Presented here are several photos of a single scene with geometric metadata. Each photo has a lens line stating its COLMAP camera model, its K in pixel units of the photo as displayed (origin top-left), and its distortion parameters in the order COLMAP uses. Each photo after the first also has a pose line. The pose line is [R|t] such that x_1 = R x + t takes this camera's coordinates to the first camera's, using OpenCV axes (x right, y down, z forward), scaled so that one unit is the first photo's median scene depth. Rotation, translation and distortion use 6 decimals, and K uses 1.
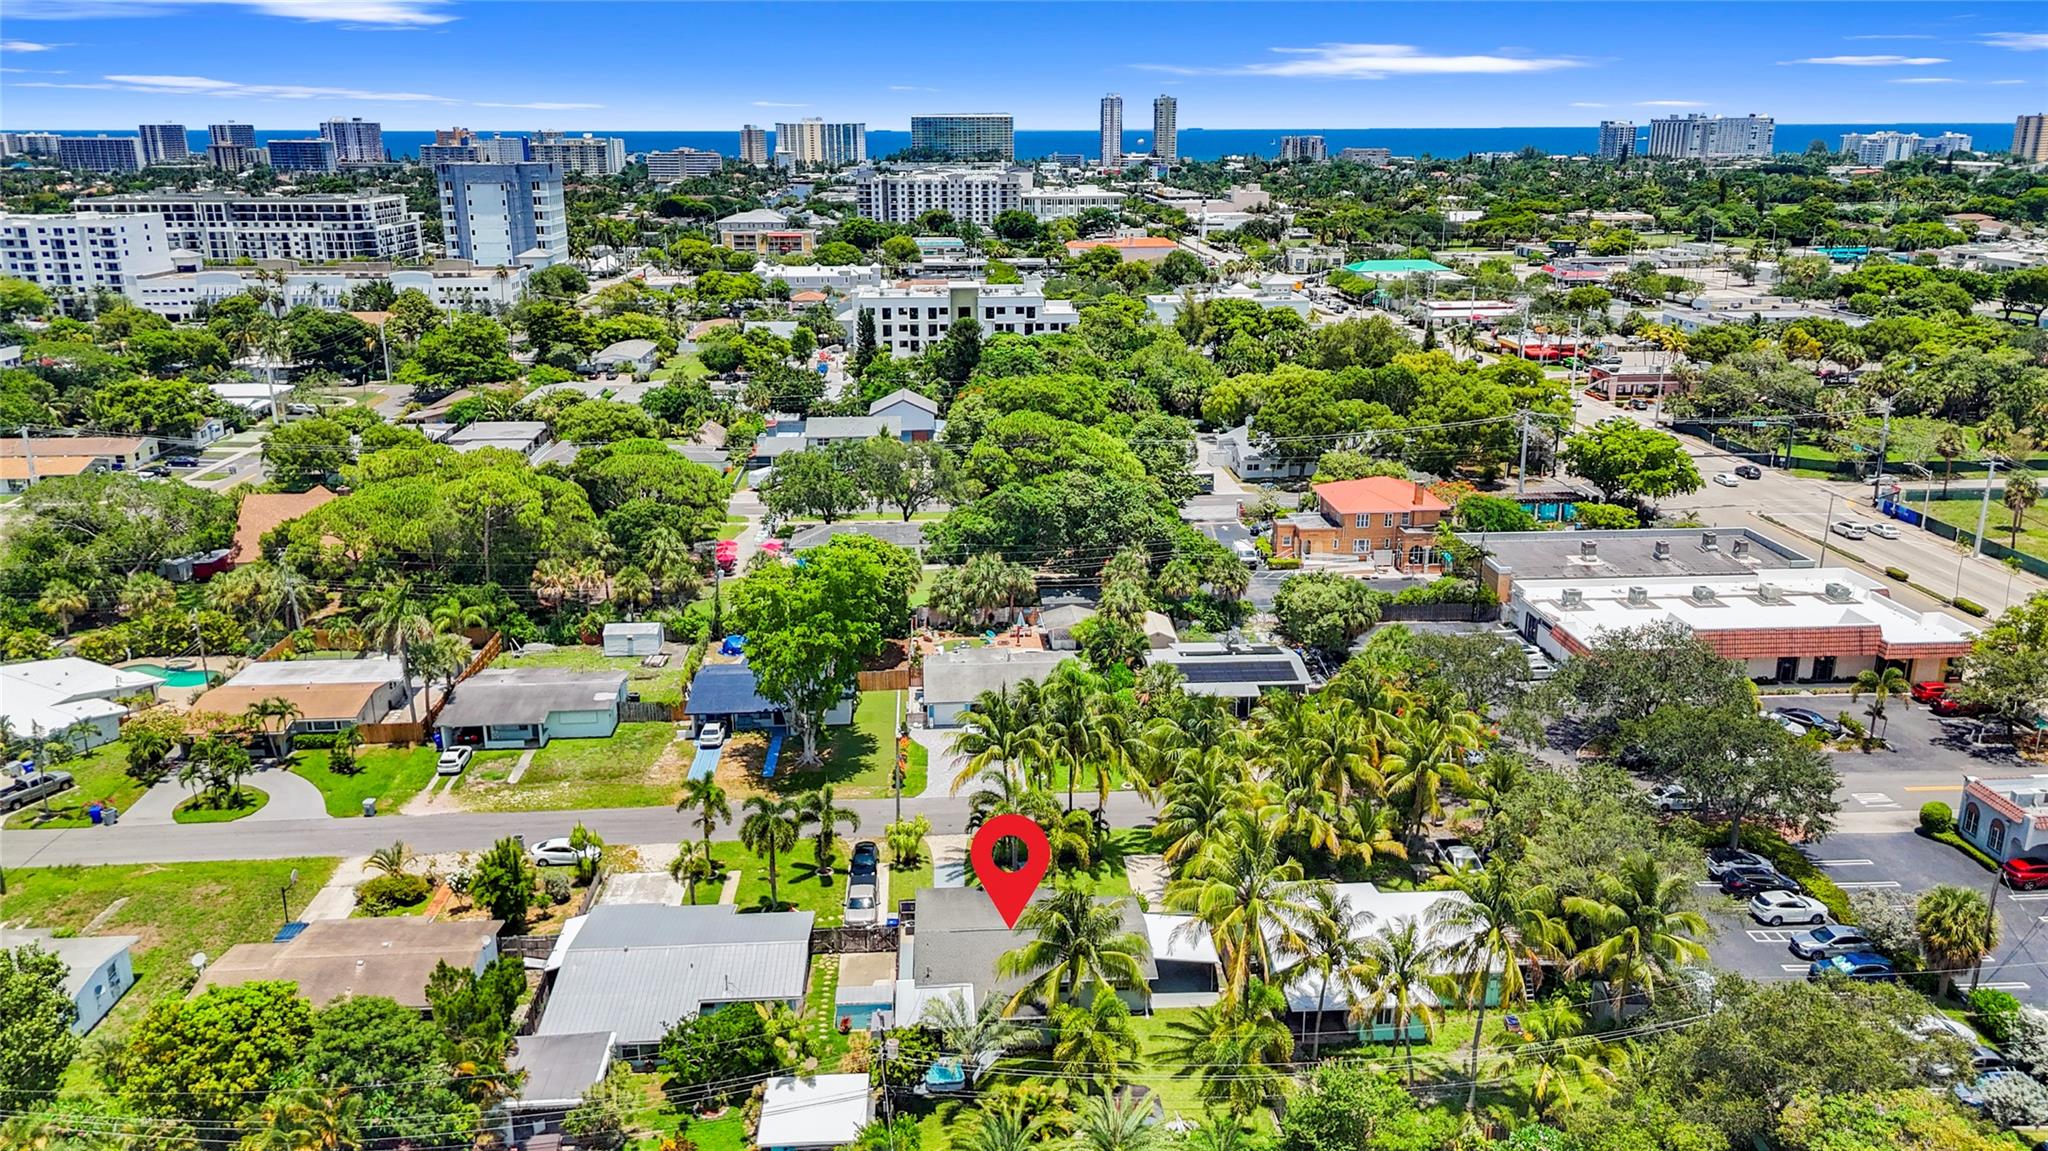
lens RADIAL K [[1472.2, 0, 1024.0], [0, 1472.2, 575.5], [0, 0, 1]] dist [0.057117, -0.076320]
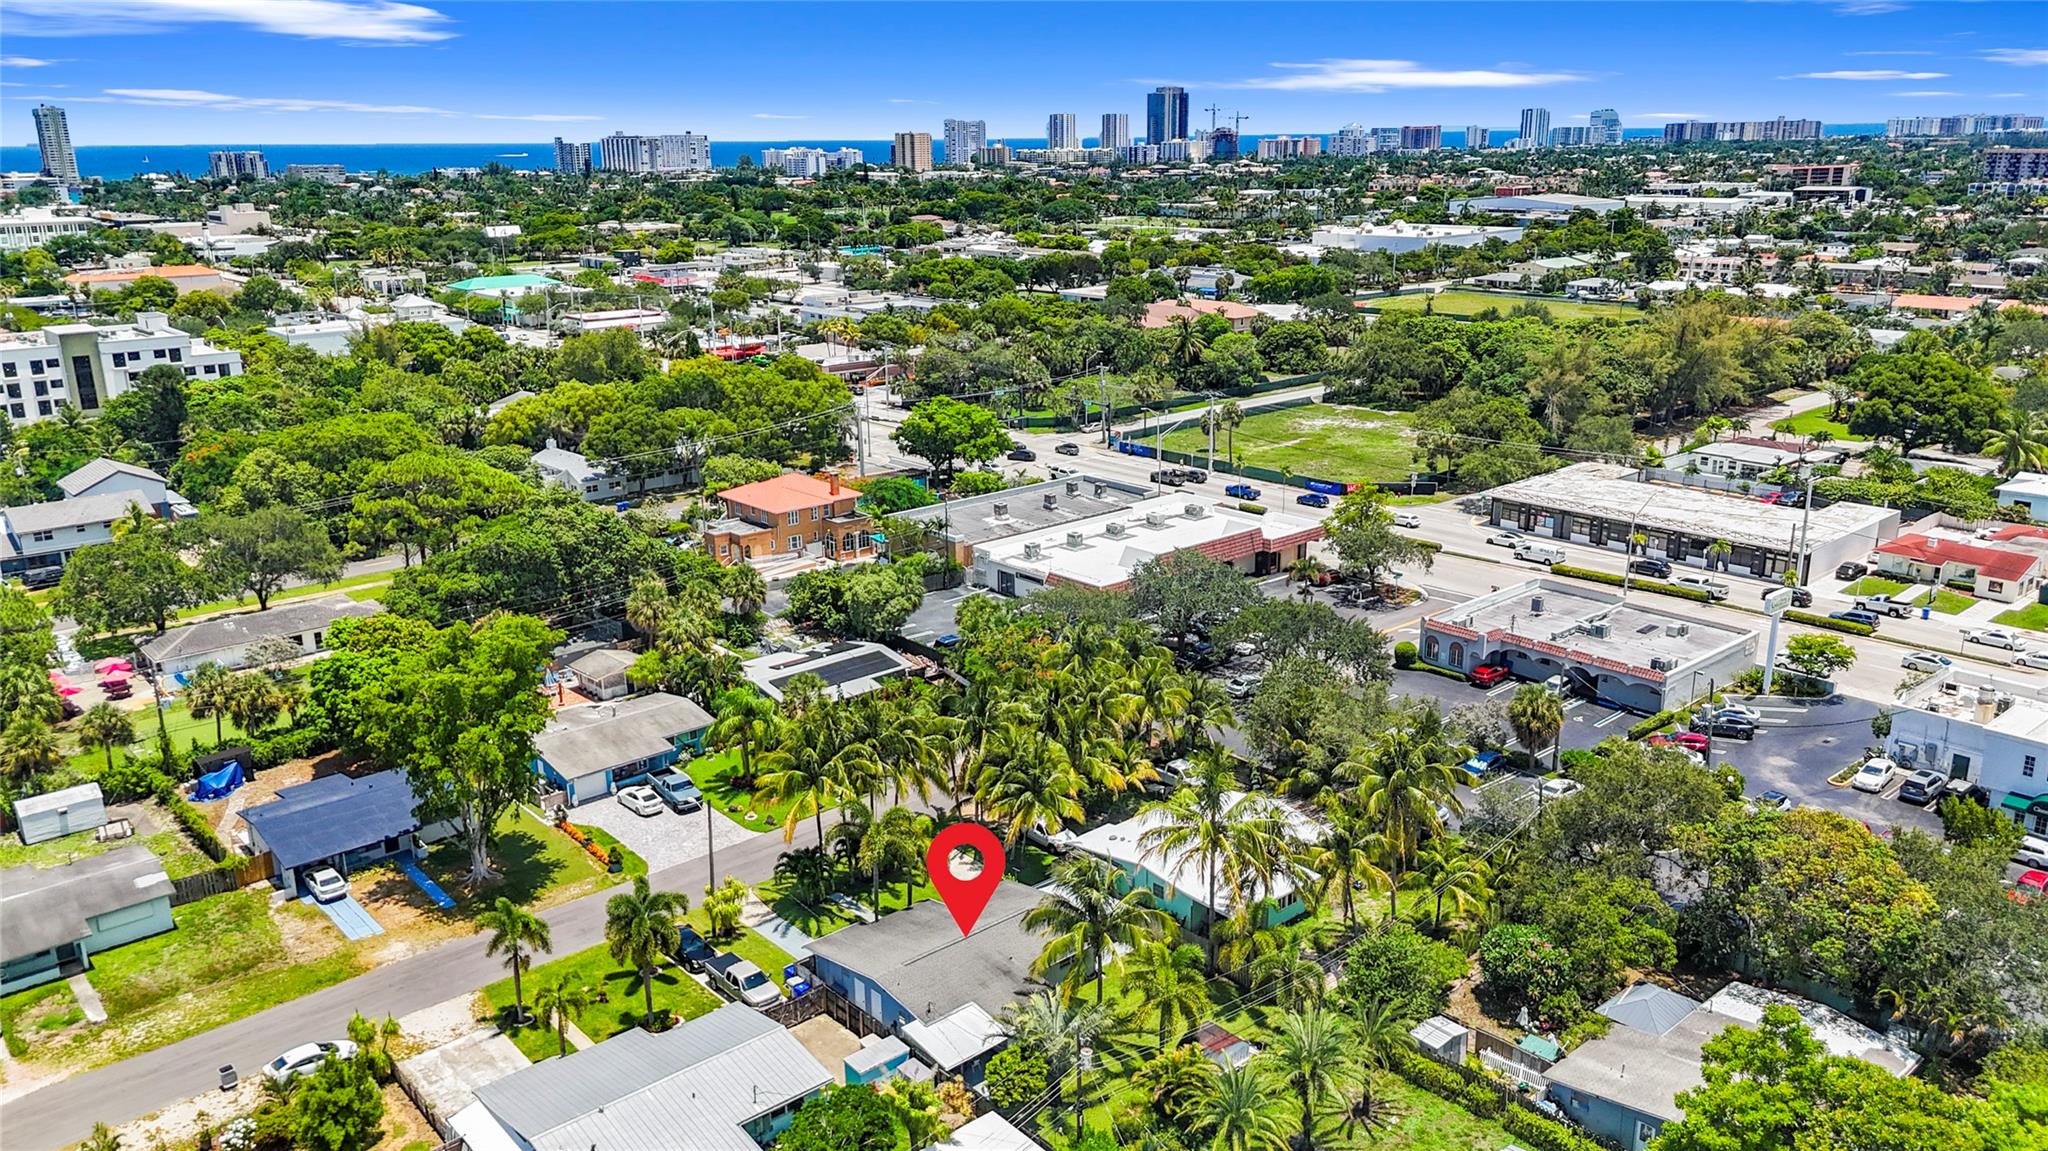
lens RADIAL K [[1472.2, 0, 1024.0], [0, 1472.2, 575.5], [0, 0, 1]] dist [0.057117, -0.076320]
pose [[0.787536, -0.175651, 0.590707, -0.227968], [0.181509, 0.982115, 0.050050, -0.017702], [-0.588933, 0.067802, 0.805333, 0.076704]]
